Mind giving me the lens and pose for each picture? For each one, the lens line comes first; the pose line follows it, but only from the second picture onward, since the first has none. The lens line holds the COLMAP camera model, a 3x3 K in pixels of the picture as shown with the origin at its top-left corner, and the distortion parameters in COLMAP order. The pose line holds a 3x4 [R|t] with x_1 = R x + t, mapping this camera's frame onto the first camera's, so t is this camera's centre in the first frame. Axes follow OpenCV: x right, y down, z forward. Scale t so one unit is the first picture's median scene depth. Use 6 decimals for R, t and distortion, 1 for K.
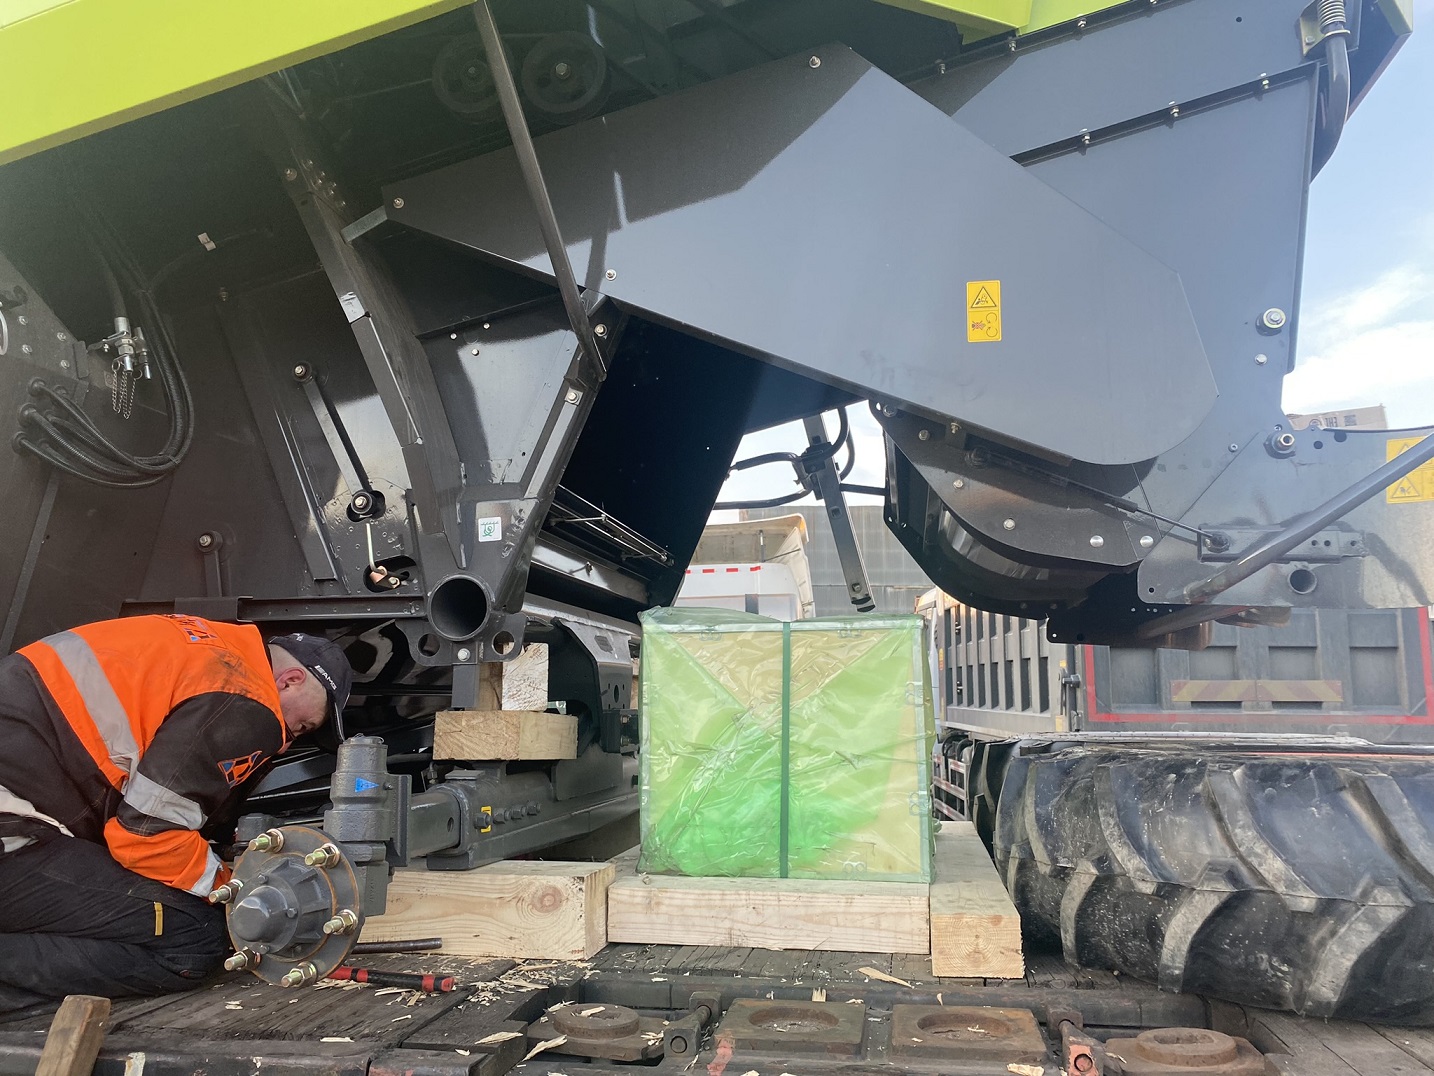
lens RADIAL K [[1107.0, 0, 704.4], [0, 1107.0, 535.1], [0, 0, 1]] dist [0.036068, -0.034769]
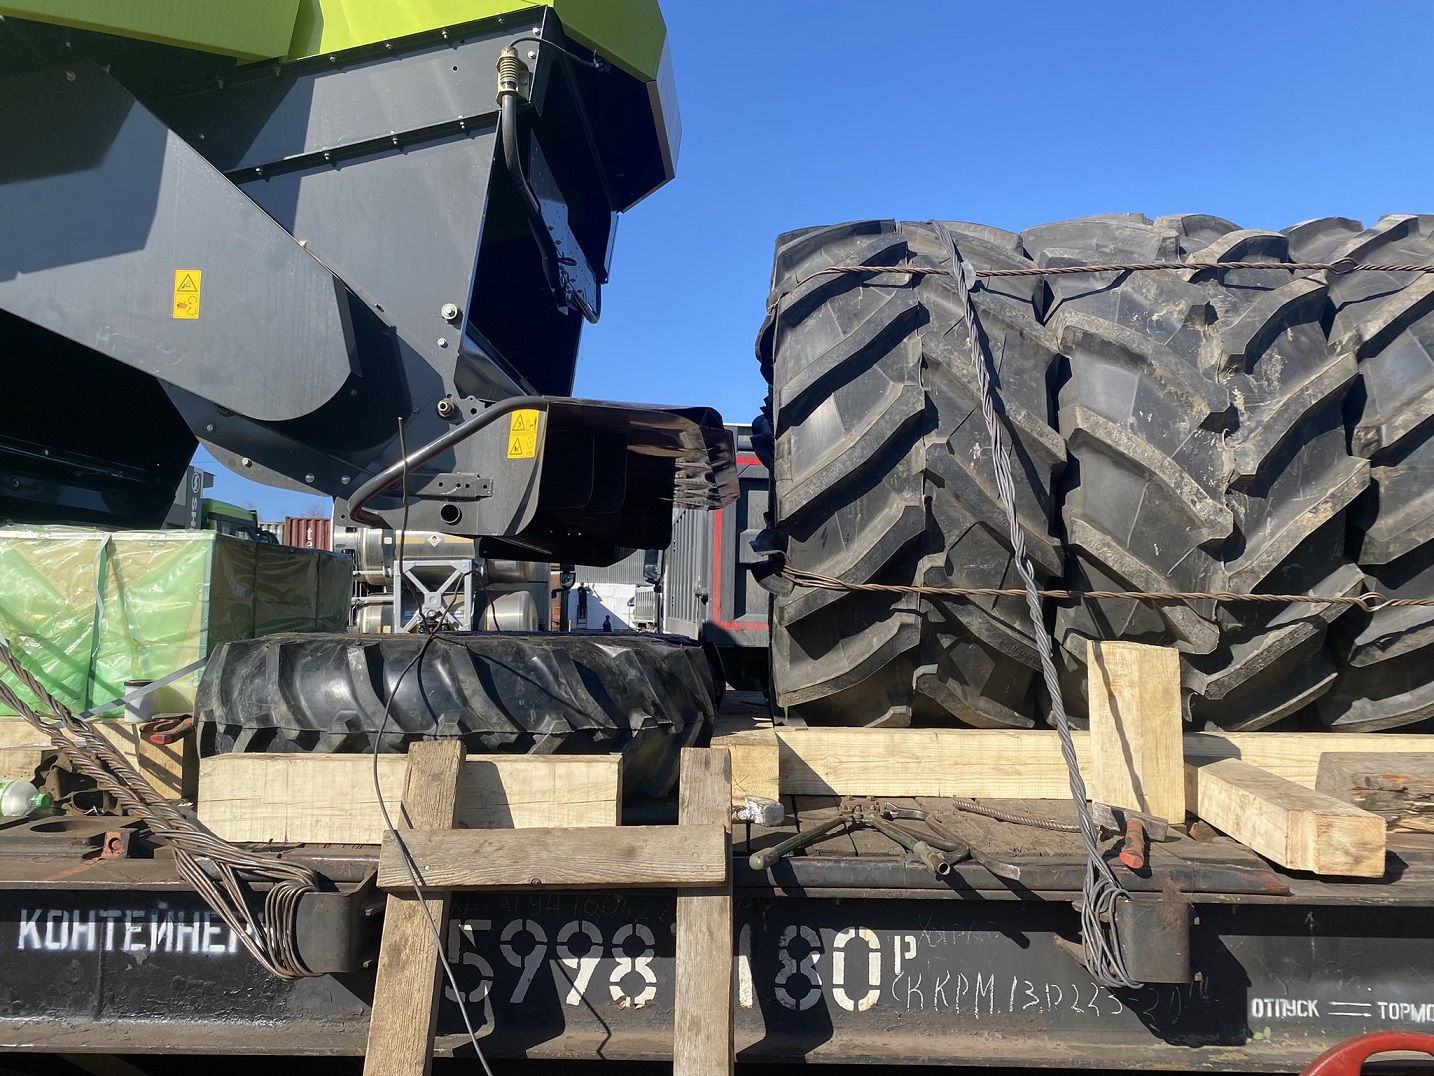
lens RADIAL K [[1107.0, 0, 735.7], [0, 1107.0, 542.6], [0, 0, 1]] dist [0.036068, -0.034769]
pose [[0.989648, 0.024834, 0.141353, 0.592170], [-0.036532, 0.996063, 0.080771, -0.036430], [-0.138791, -0.085099, 0.986659, -0.321104]]
